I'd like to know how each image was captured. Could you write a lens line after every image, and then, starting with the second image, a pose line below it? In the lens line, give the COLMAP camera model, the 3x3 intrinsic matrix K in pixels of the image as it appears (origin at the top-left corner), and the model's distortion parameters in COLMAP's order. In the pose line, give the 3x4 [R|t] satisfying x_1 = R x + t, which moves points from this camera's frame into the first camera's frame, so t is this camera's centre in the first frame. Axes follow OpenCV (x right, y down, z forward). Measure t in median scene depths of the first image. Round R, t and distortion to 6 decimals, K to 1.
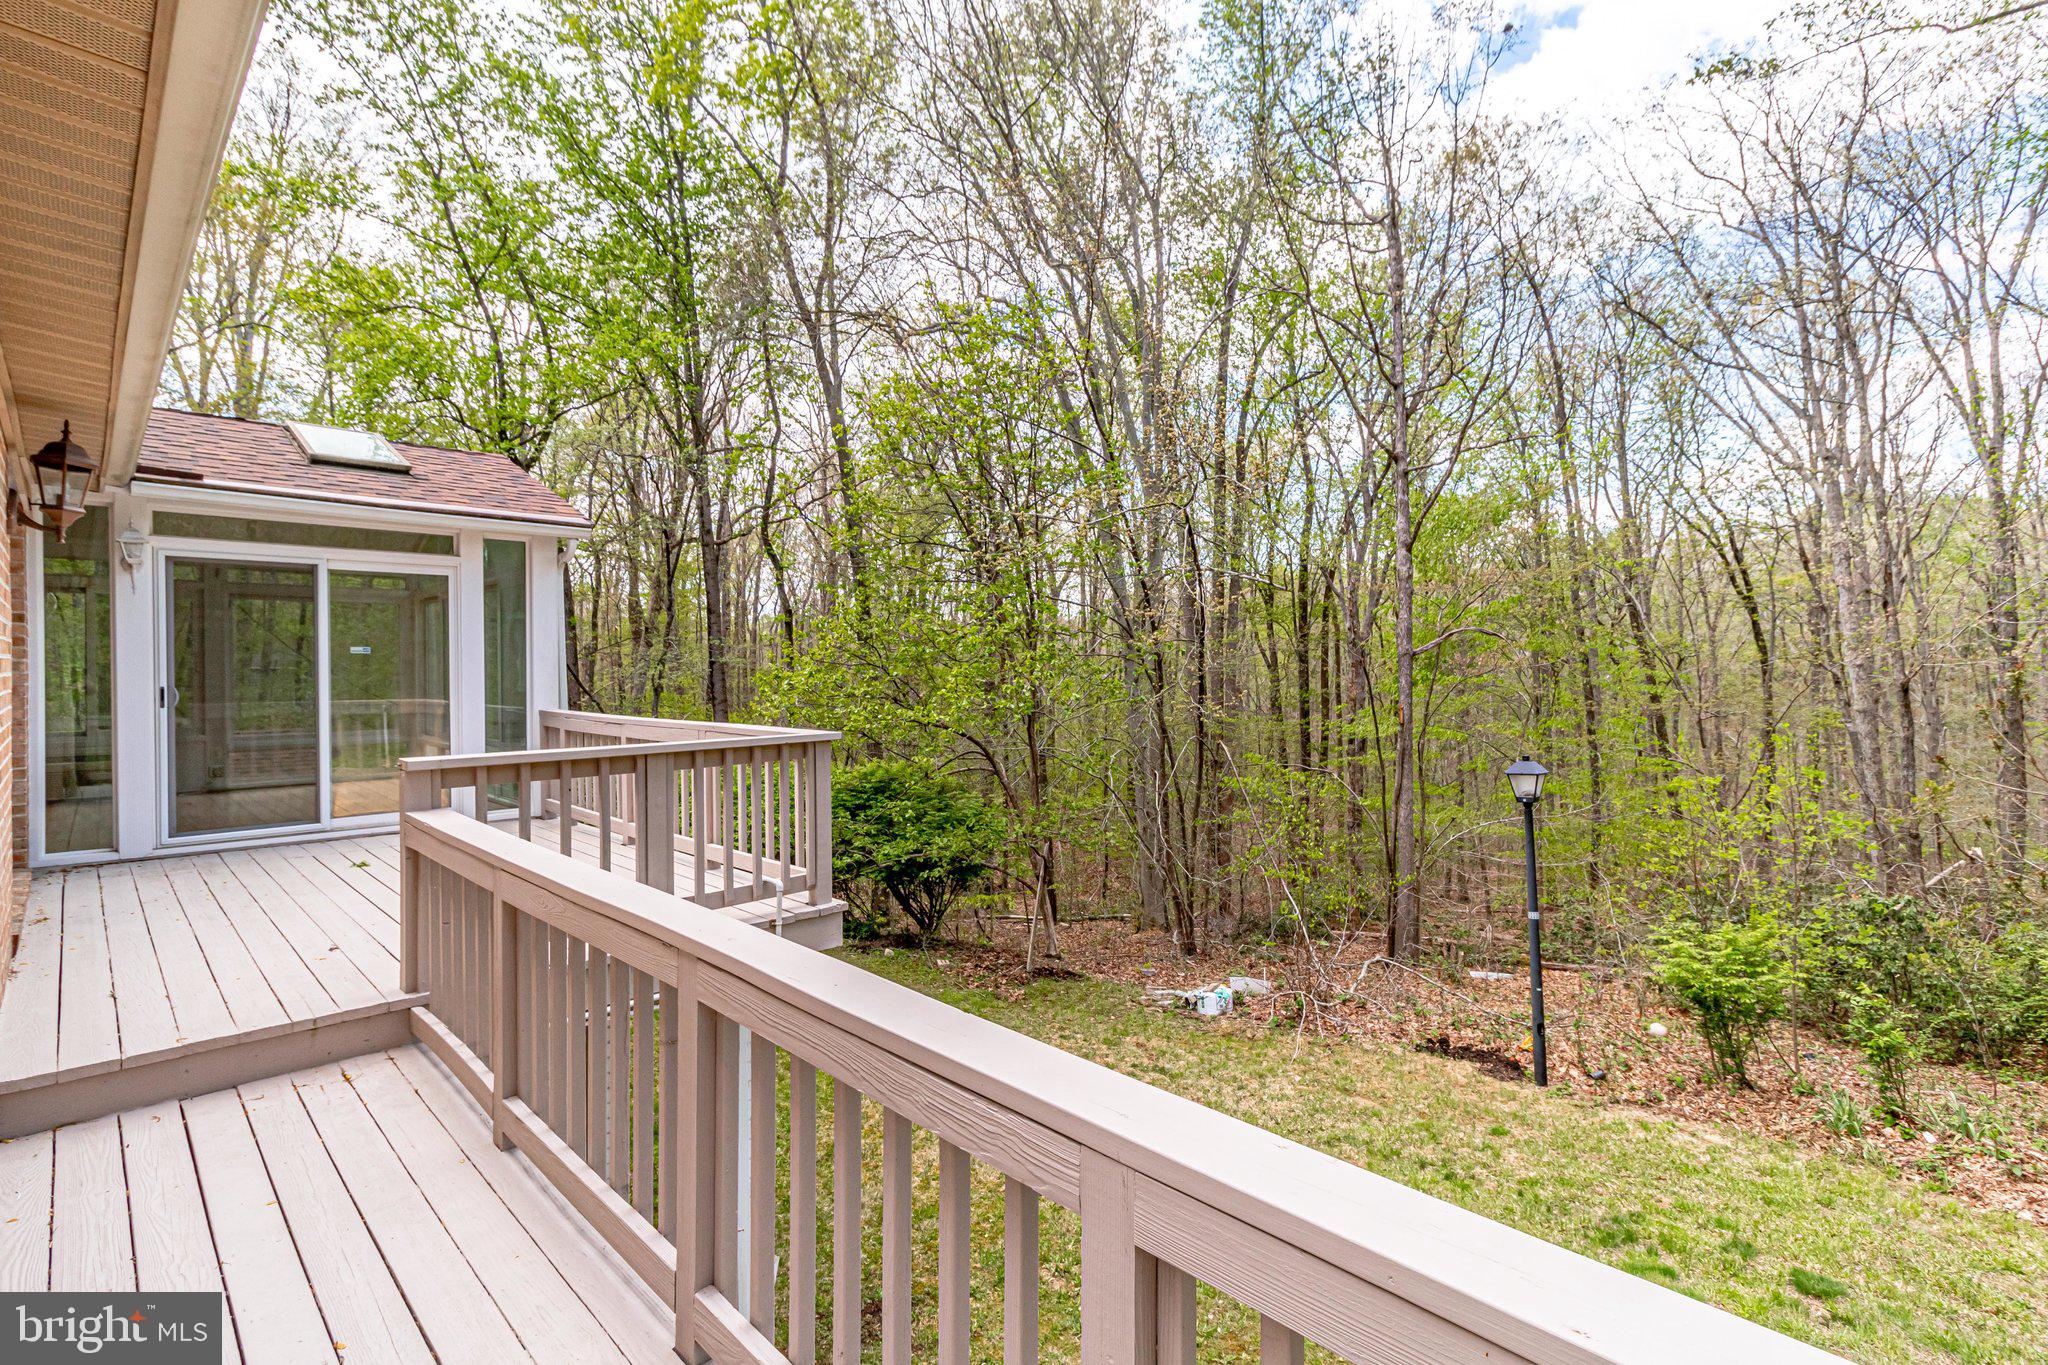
lens RADIAL K [[952.9, 0, 1031.7], [0, 952.9, 675.9], [0, 0, 1]] dist [0.005964, -0.000740]
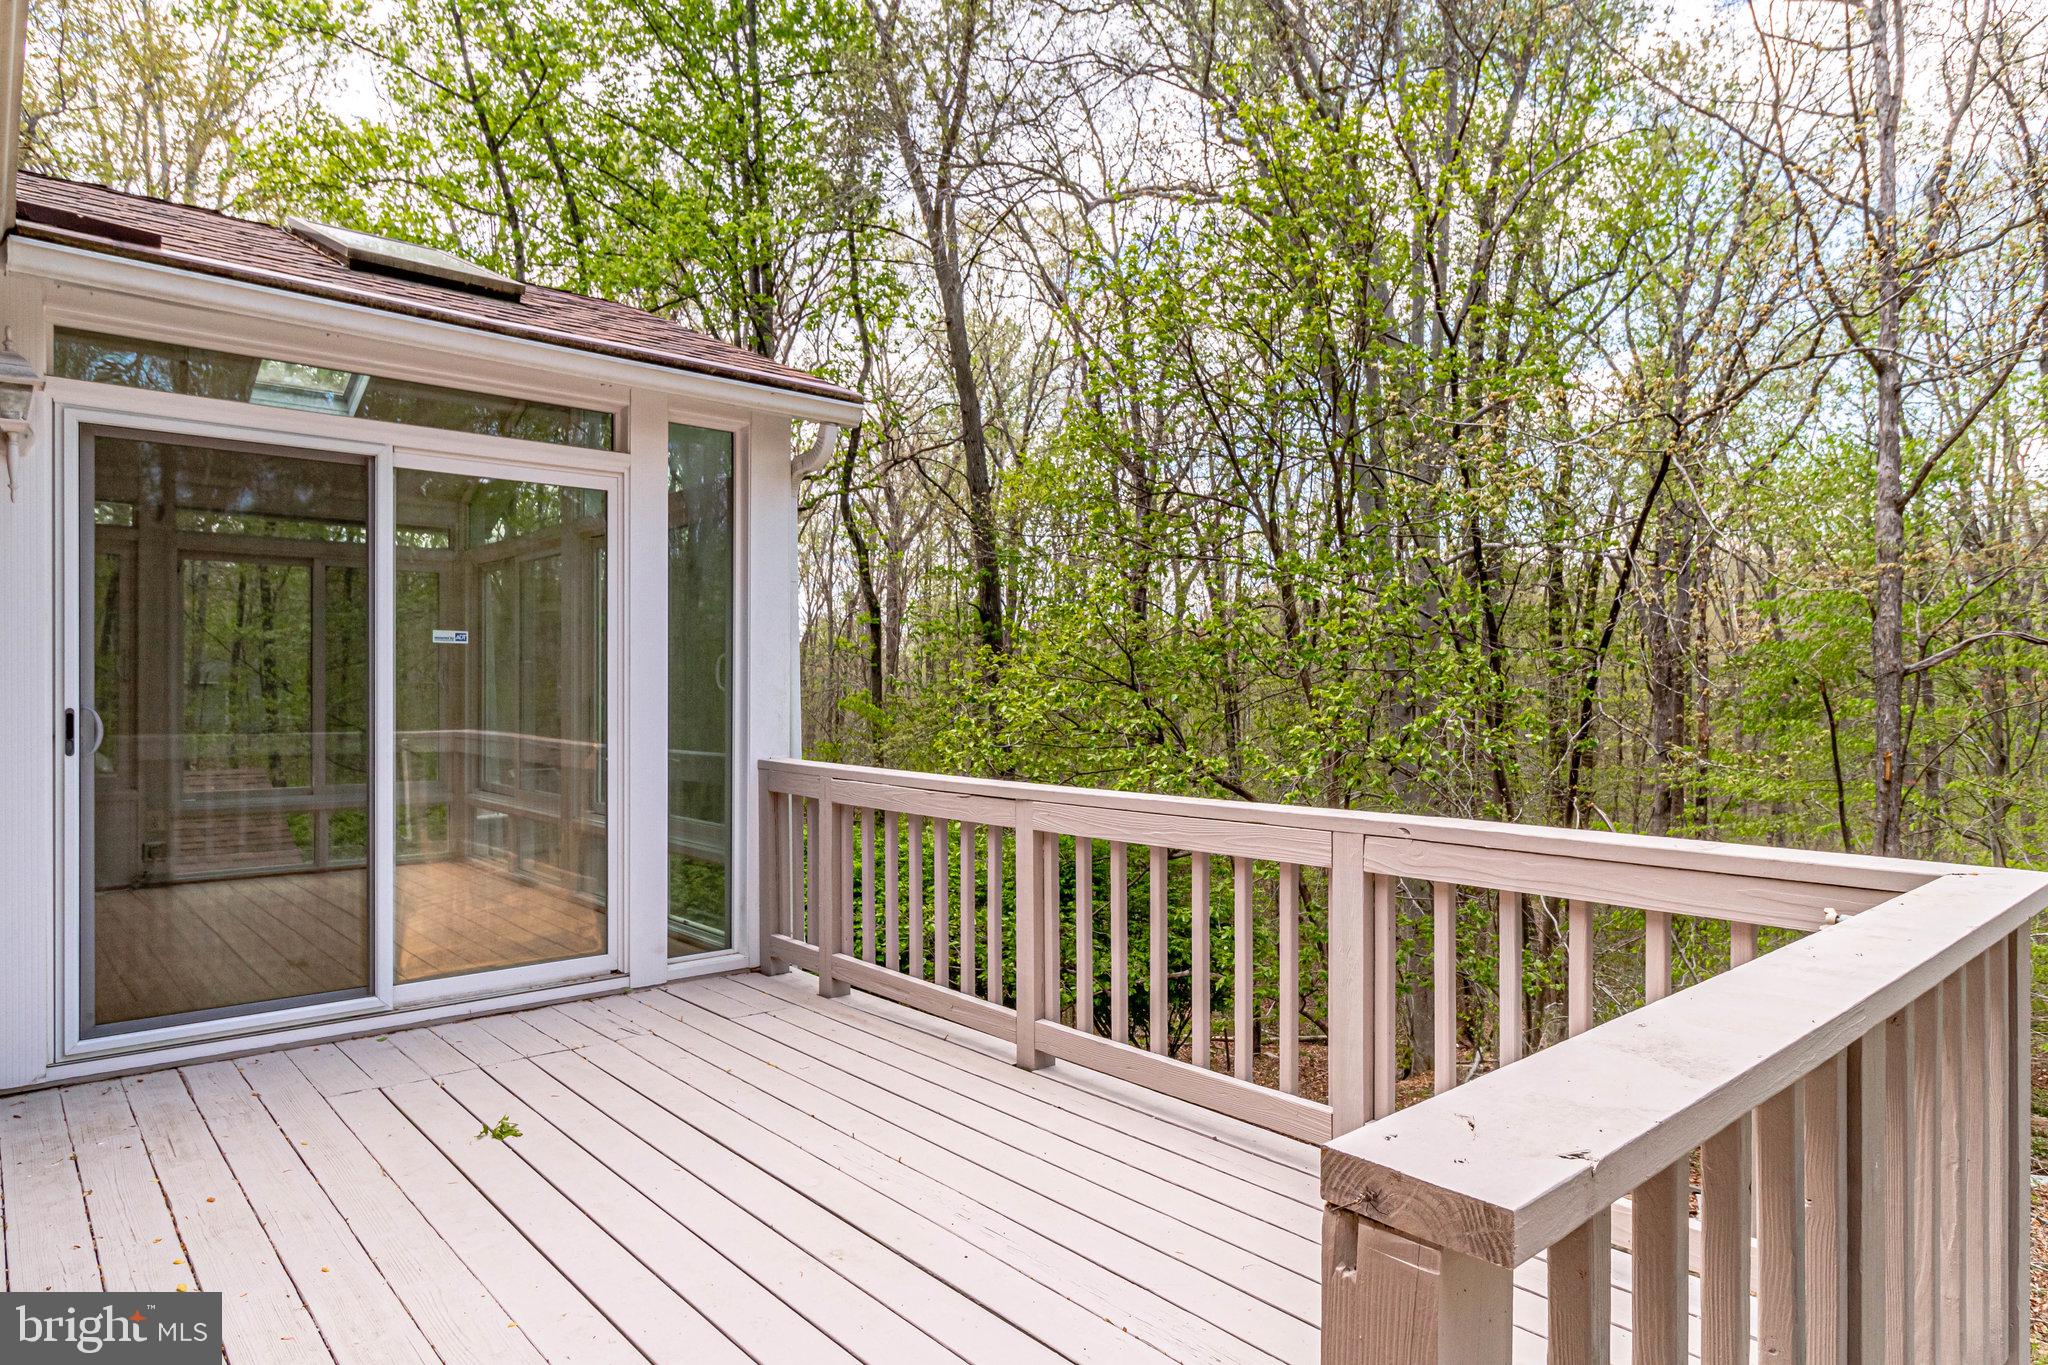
lens RADIAL K [[1188.3, 0, 1025.1], [0, 1188.3, 689.5], [0, 0, 1]] dist [-0.001084, -0.000277]
pose [[0.998078, 0.007051, -0.061568, -0.185316], [-0.007557, 0.999940, -0.007989, 0.001288], [0.061508, 0.008439, 0.998071, 0.205124]]
